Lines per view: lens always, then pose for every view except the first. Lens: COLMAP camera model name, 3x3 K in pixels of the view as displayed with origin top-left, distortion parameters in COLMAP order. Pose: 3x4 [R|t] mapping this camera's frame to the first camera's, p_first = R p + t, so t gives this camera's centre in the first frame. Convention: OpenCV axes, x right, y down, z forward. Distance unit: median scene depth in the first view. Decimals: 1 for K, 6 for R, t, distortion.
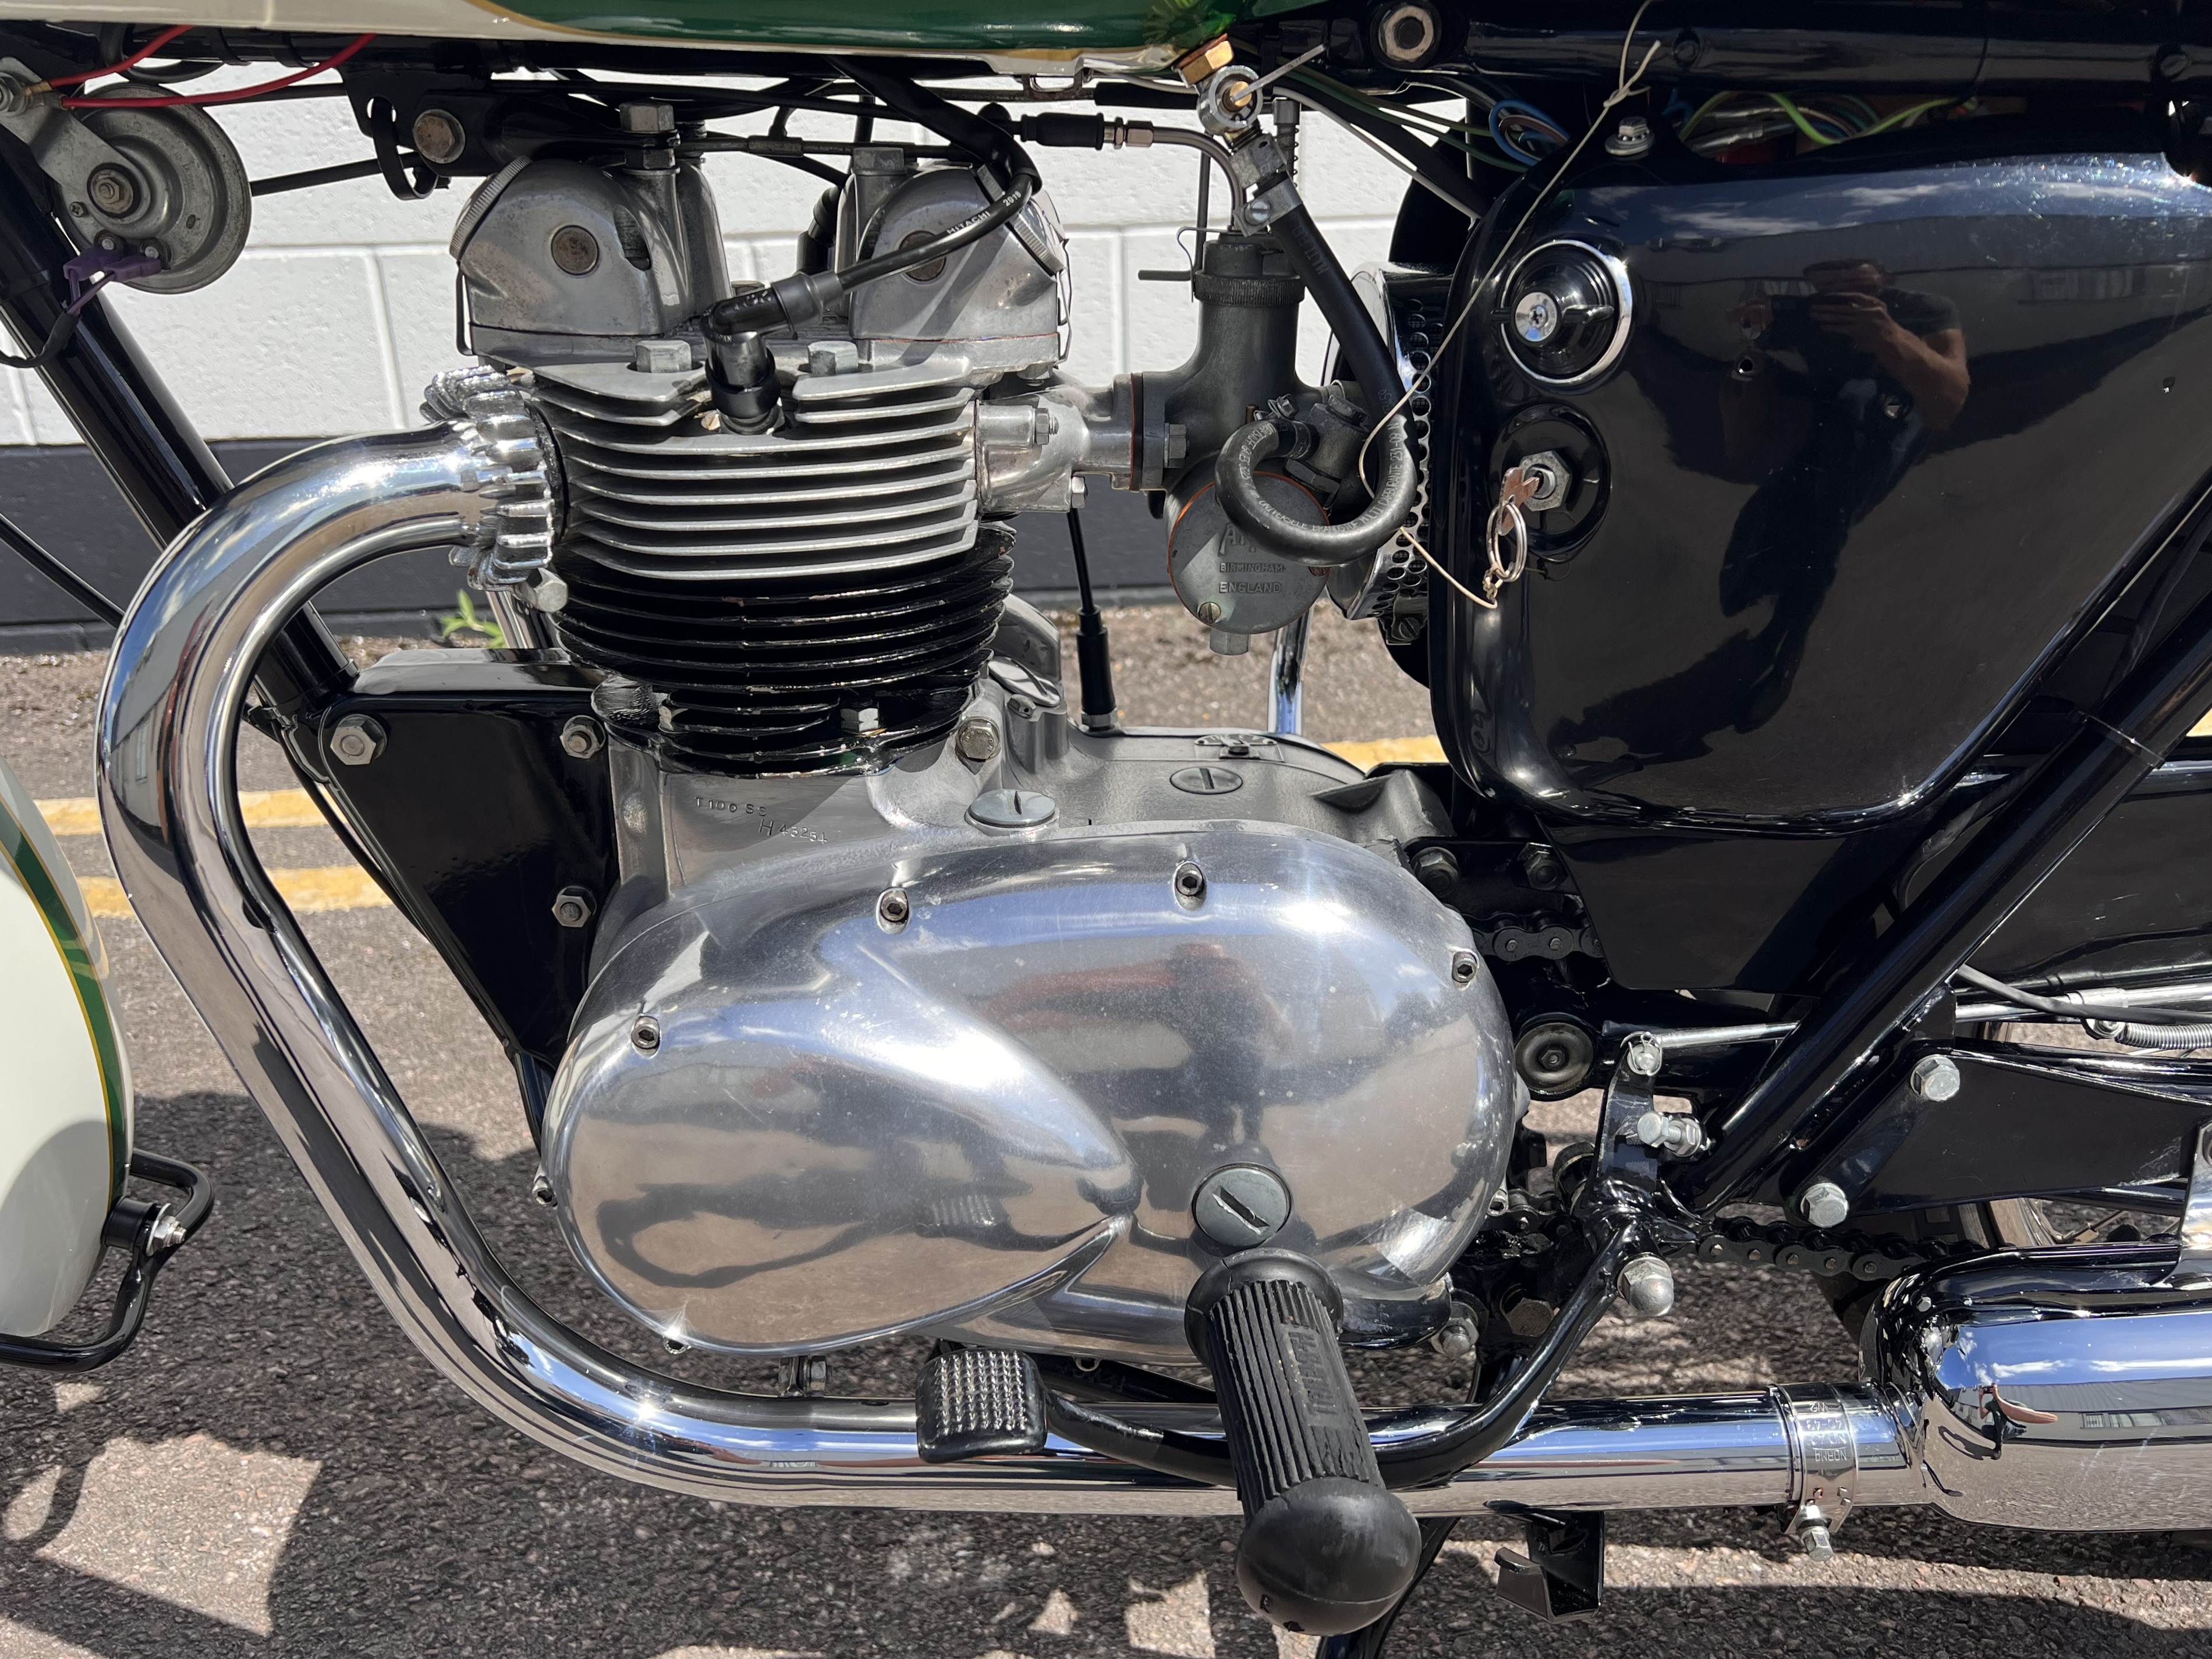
lens RADIAL K [[1771.1, 0, 1094.4], [0, 1771.1, 833.7], [0, 0, 1]] dist [0.045612, -0.059553]
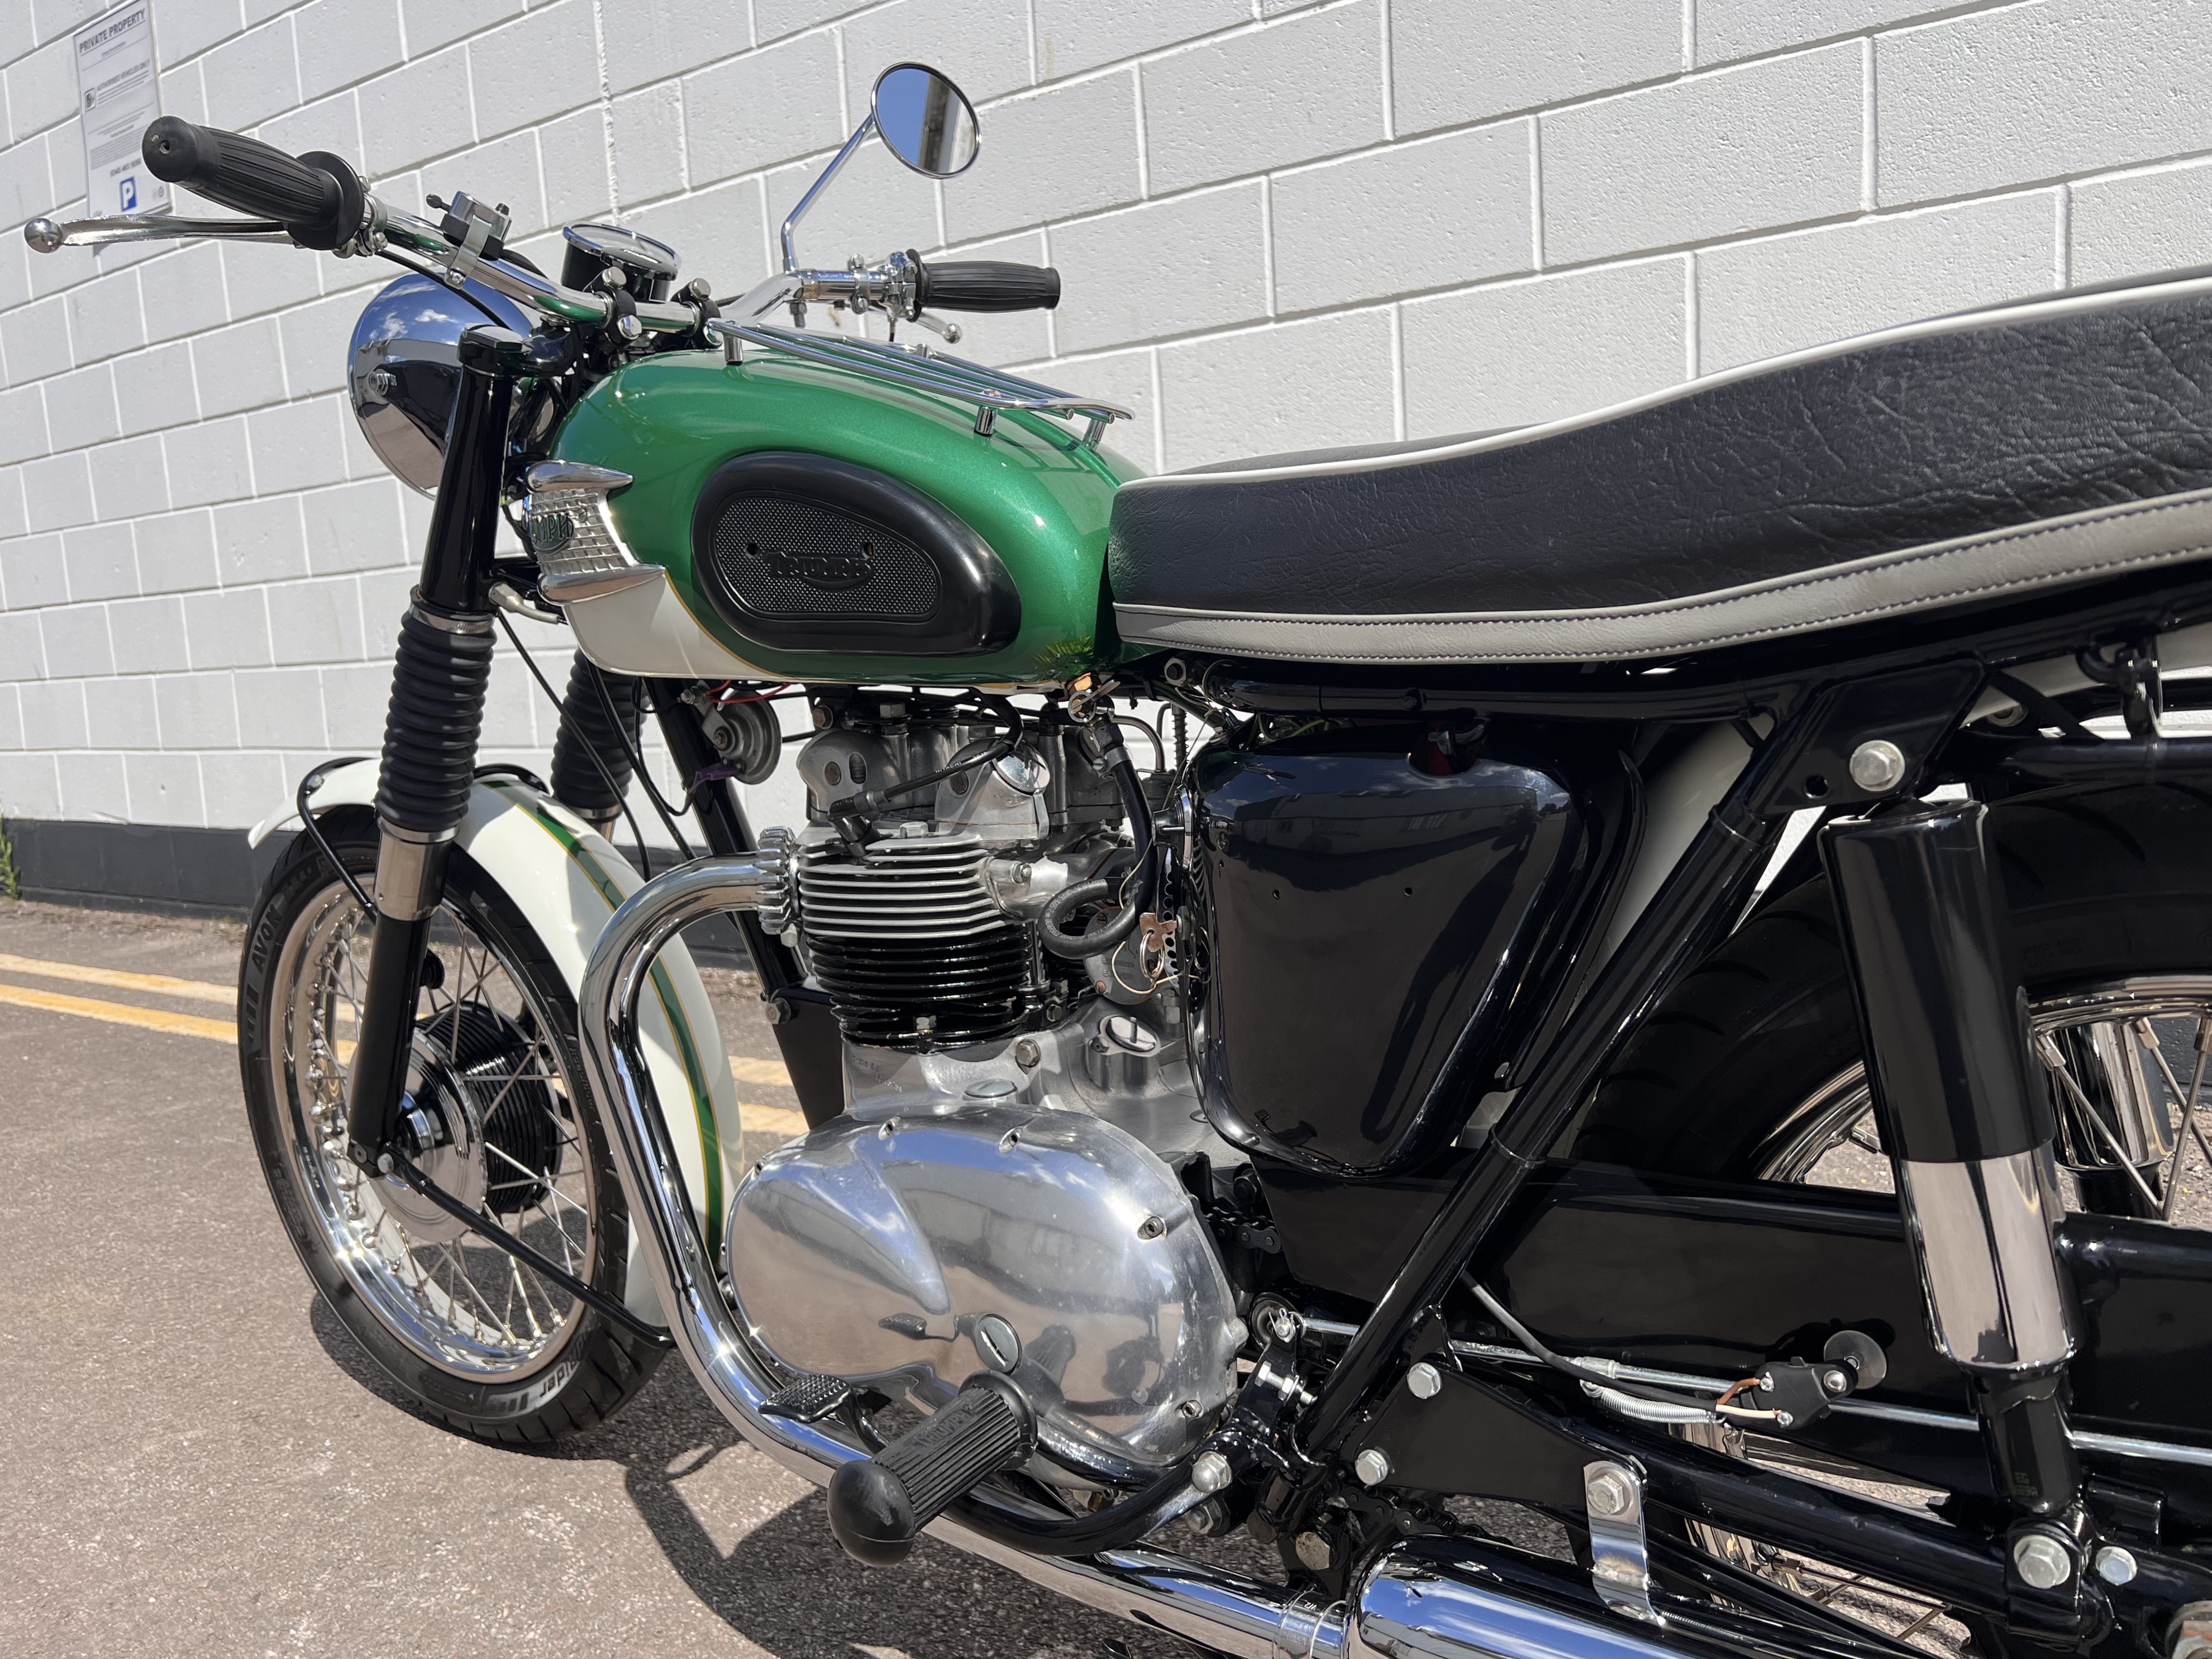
lens RADIAL K [[1695.6, 0, 1116.4], [0, 1695.6, 838.8], [0, 0, 1]] dist [0.049928, -0.058193]
pose [[0.785069, 0.055050, -0.616957, 1.053813], [-0.204521, 0.963218, -0.174303, 0.013086], [0.584669, 0.263020, 0.767452, -0.243563]]
